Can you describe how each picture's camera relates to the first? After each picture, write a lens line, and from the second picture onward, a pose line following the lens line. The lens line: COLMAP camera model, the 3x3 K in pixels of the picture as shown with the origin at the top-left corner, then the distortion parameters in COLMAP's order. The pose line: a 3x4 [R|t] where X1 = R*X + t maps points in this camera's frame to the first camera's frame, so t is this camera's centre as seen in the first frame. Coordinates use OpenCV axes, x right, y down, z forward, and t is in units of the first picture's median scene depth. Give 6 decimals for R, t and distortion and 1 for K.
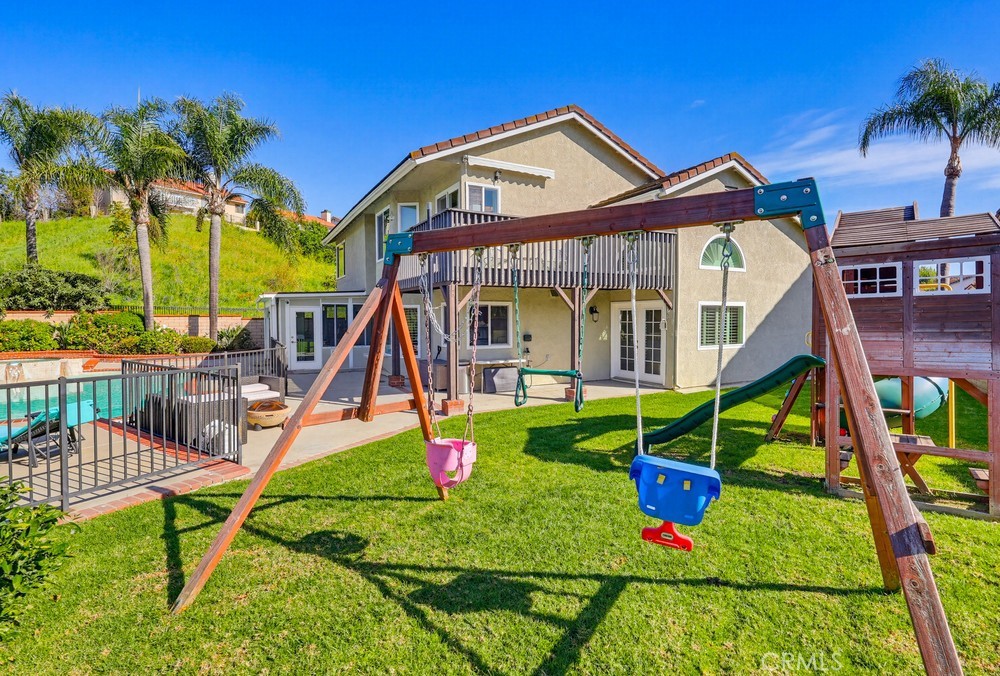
lens RADIAL K [[489.9, 0, 487.1], [0, 489.9, 353.0], [0, 0, 1]] dist [0.047803, 0.000073]
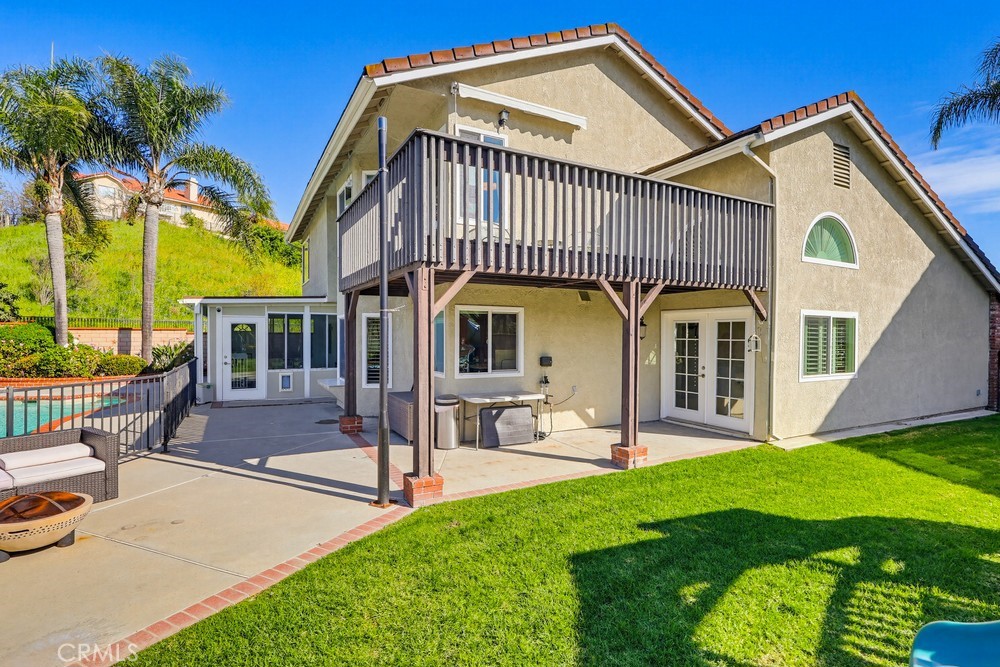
lens RADIAL K [[490.2, 0, 500.0], [0, 490.2, 333.5], [0, 0, 1]] dist [-0.000227, -0.000908]
pose [[0.999605, 0.007627, 0.027037, 0.000682], [-0.005544, 0.997071, -0.076283, -0.017794], [-0.027540, 0.076103, 0.996720, 0.334692]]
